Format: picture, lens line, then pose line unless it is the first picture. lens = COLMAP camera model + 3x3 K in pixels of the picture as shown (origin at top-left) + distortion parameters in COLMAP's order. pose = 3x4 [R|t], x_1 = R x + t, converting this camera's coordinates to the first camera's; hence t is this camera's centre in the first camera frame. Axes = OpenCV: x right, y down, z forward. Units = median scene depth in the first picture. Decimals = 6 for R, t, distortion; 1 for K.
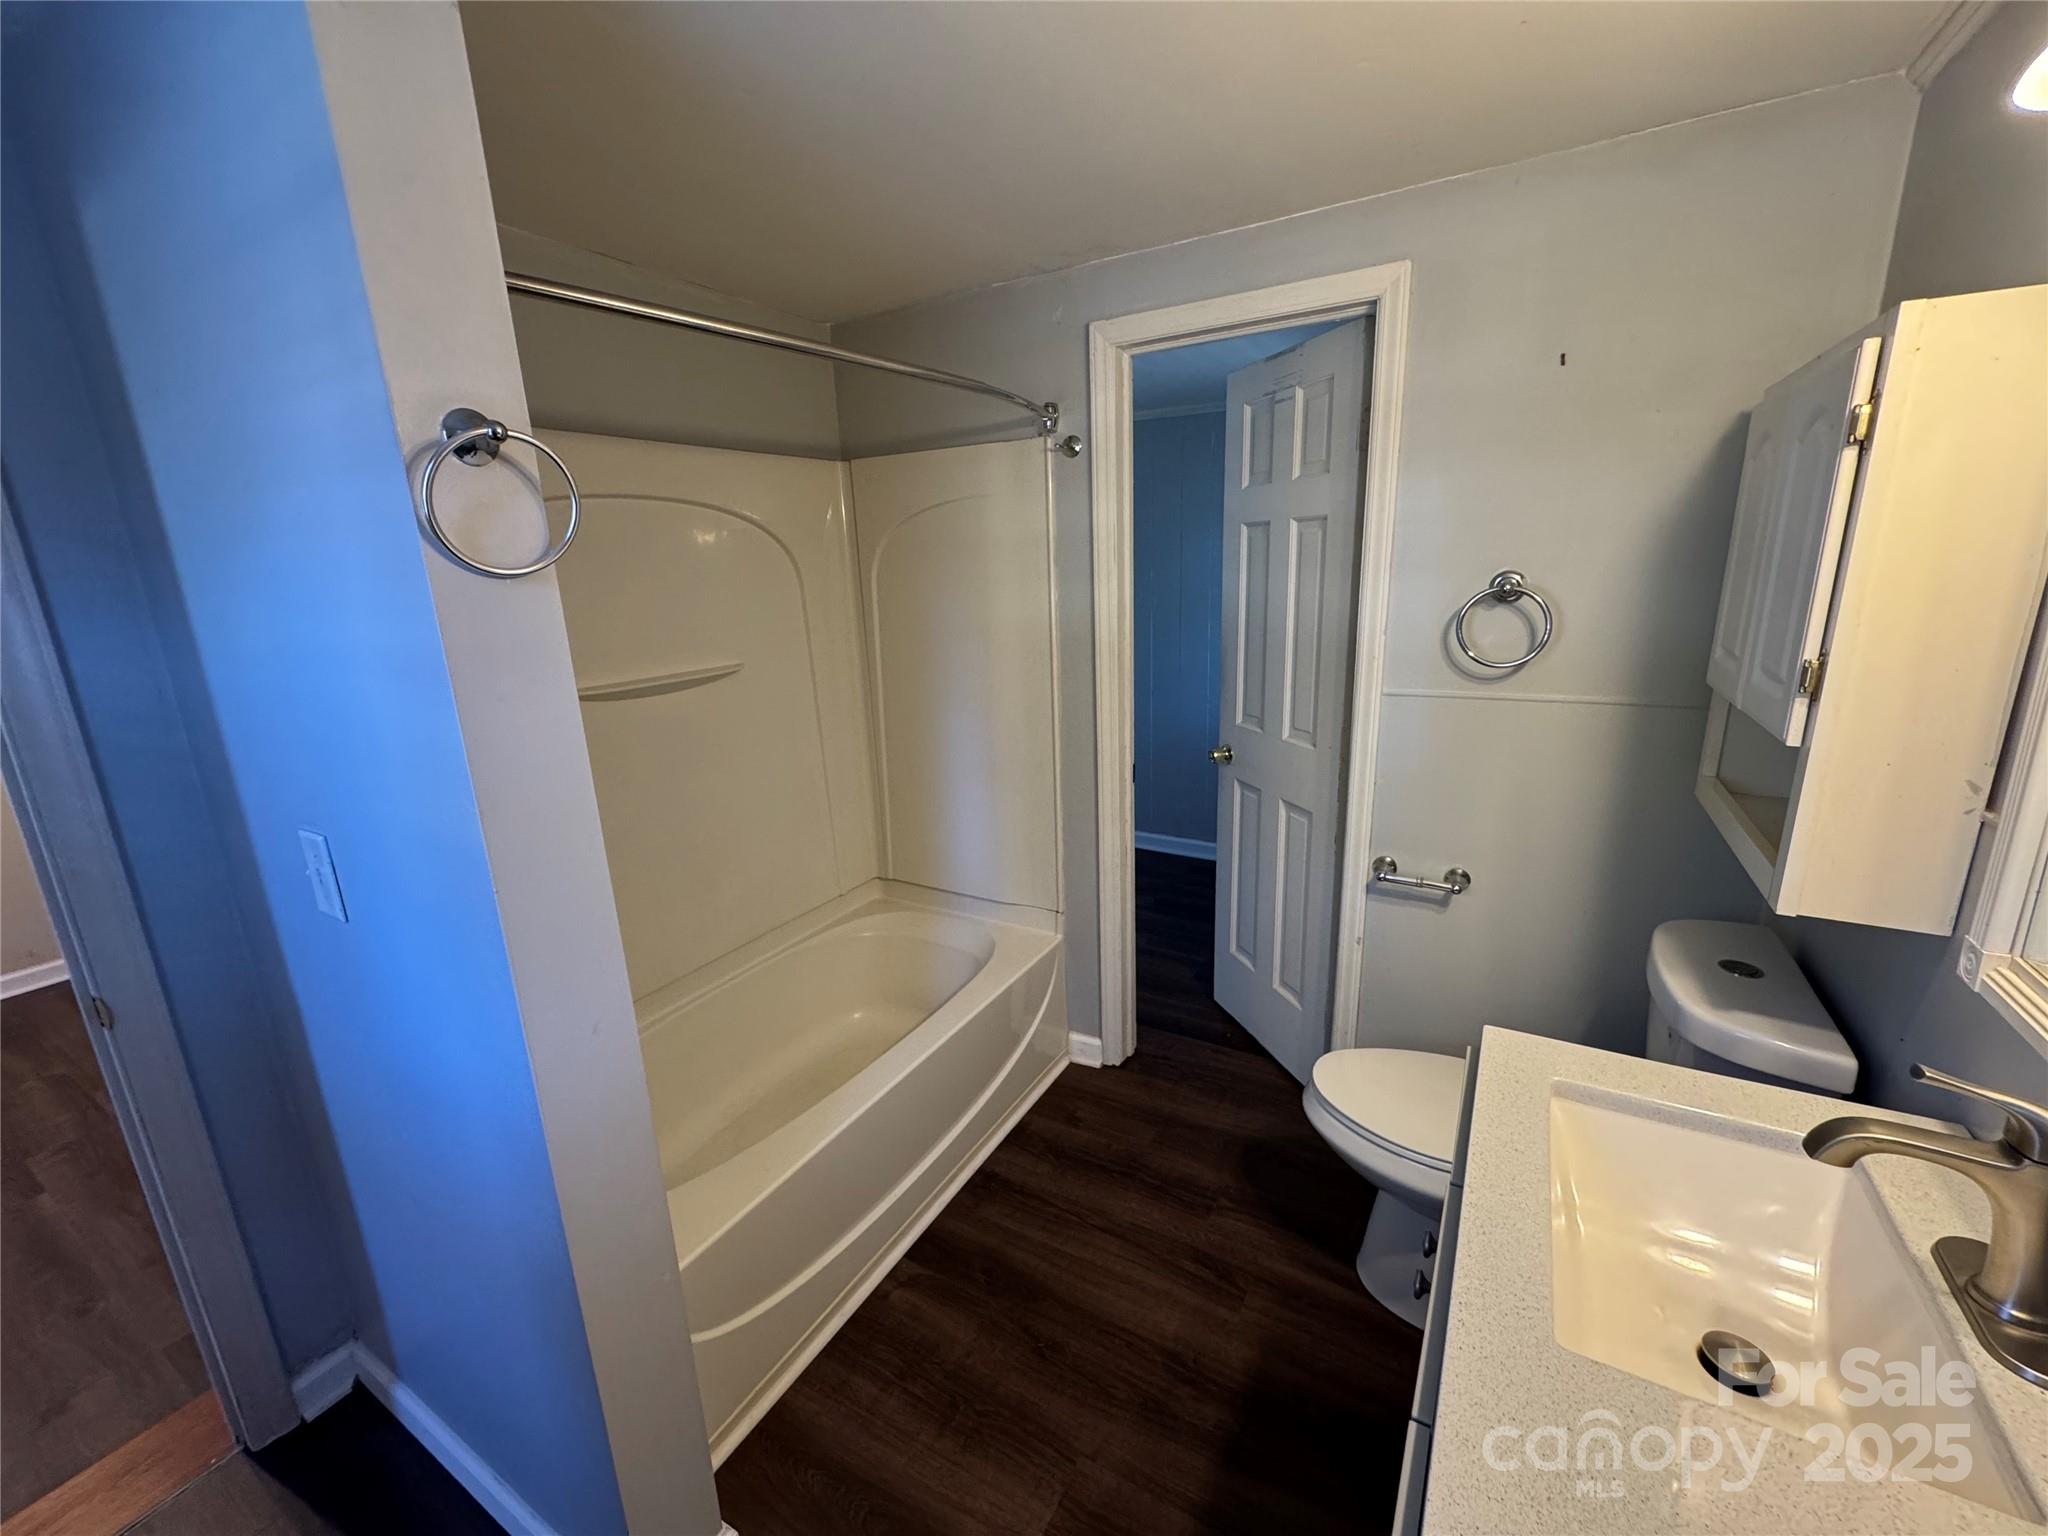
lens RADIAL K [[816.6, 0, 1022.9], [0, 816.6, 760.8], [0, 0, 1]] dist [0.000059, -0.000300]
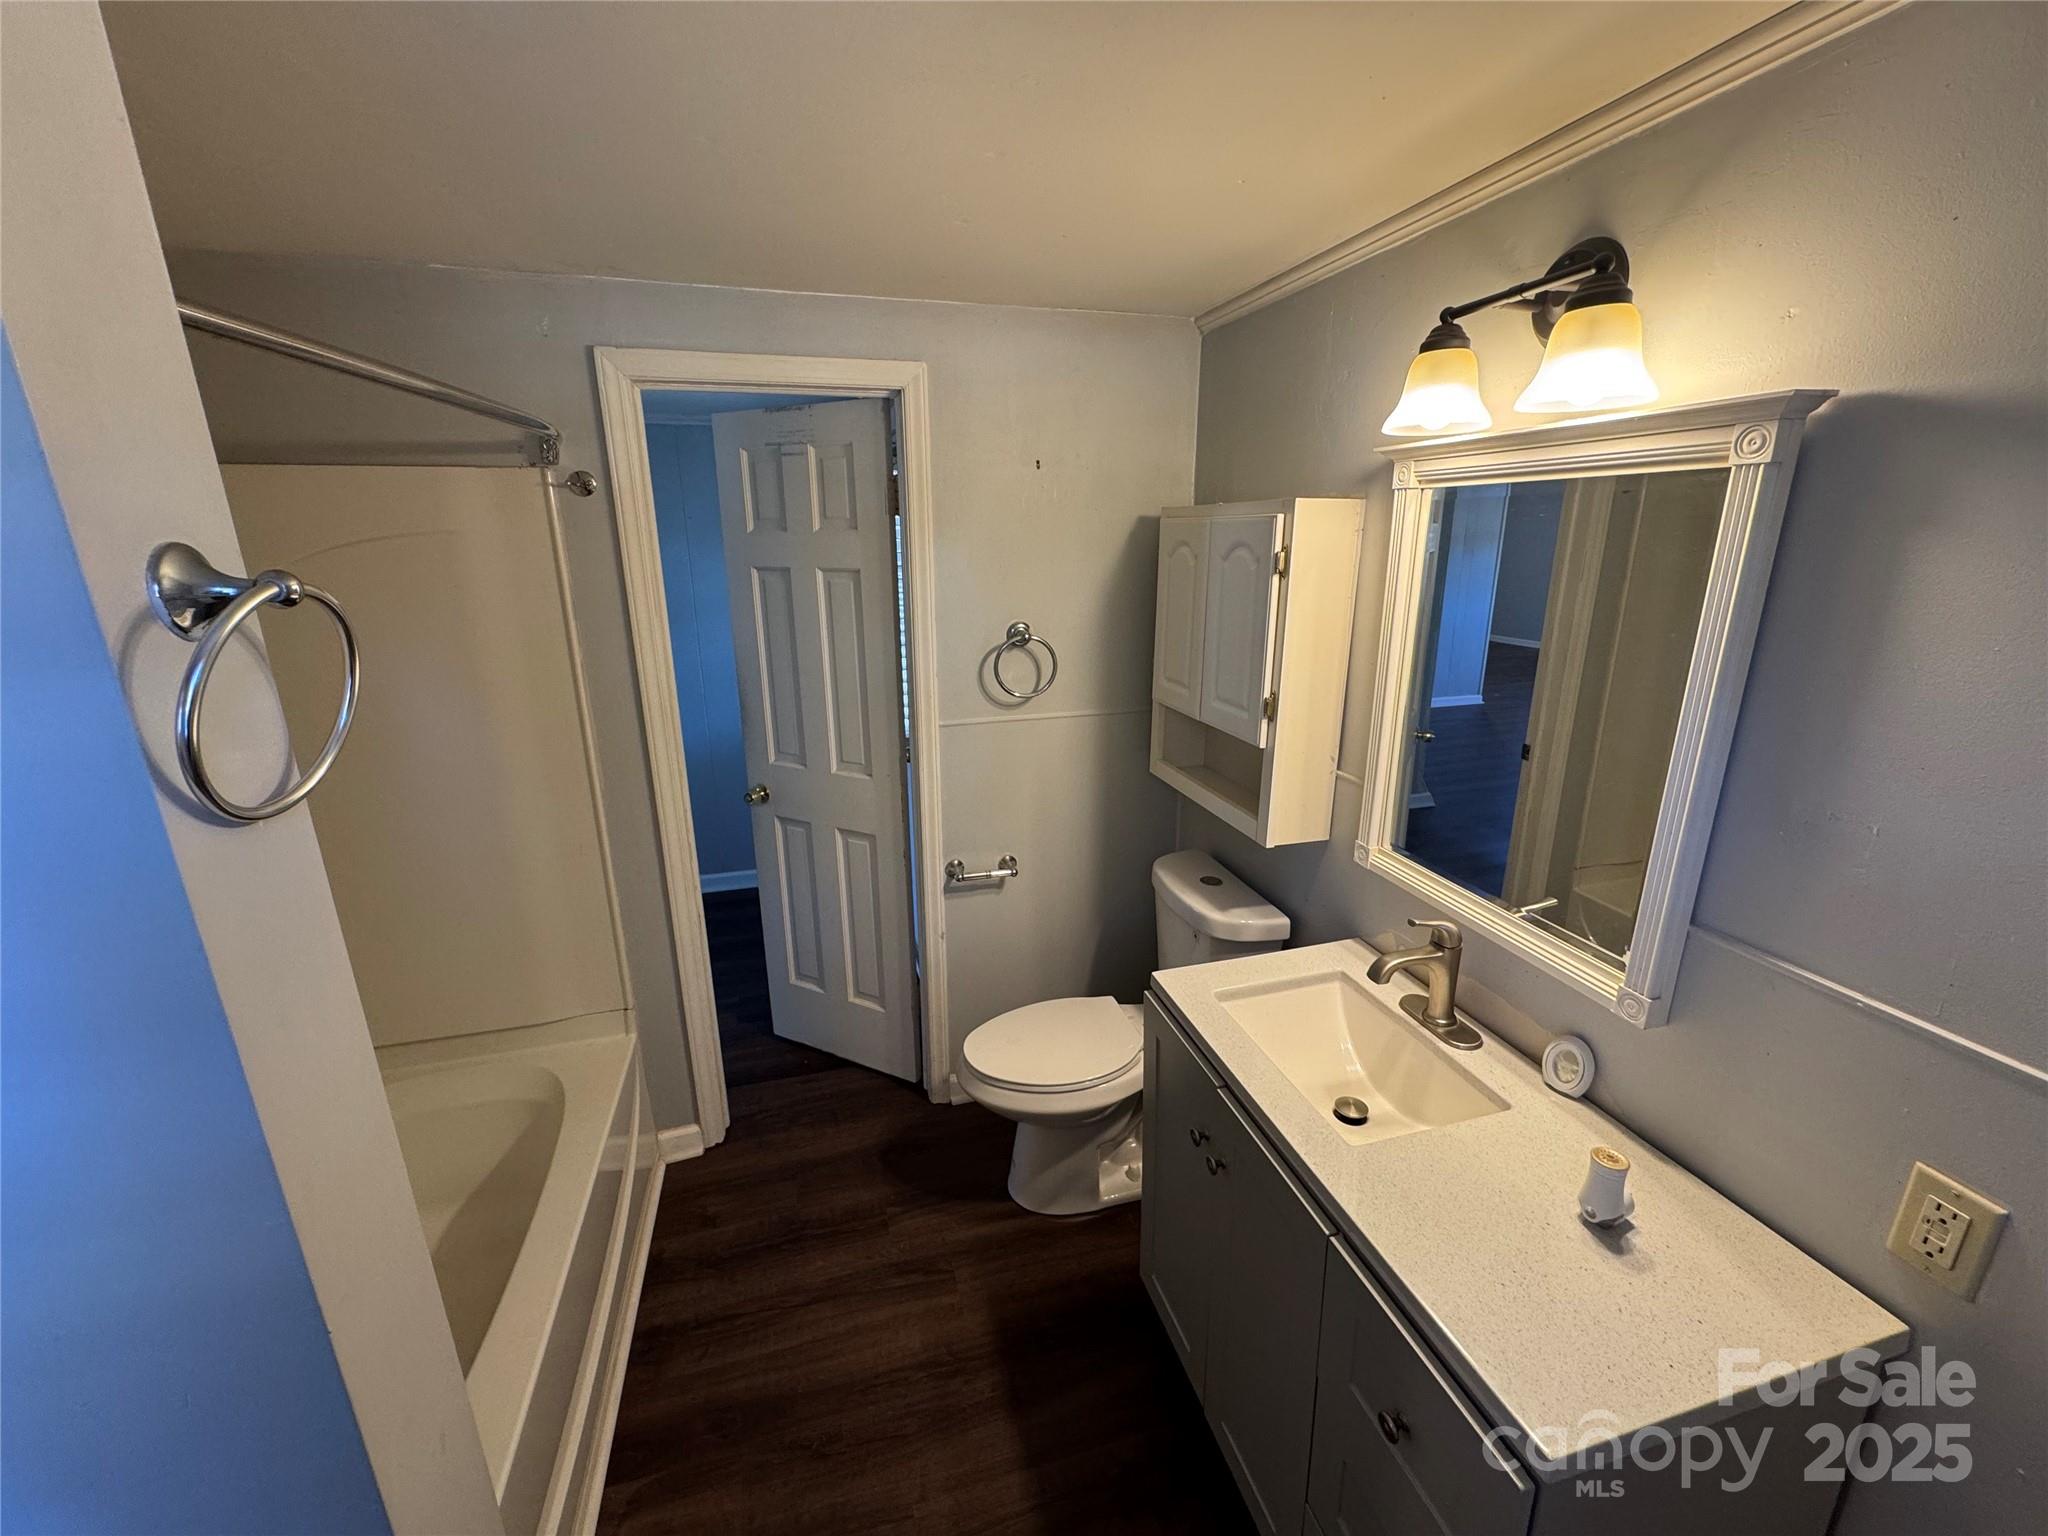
lens RADIAL K [[816.6, 0, 1016.5], [0, 816.6, 761.4], [0, 0, 1]] dist [0.000059, -0.000300]
pose [[0.693358, -0.164298, 0.701613, -0.304134], [0.152948, 0.985030, 0.079517, -0.105377], [-0.704174, 0.052176, 0.708108, 0.092893]]
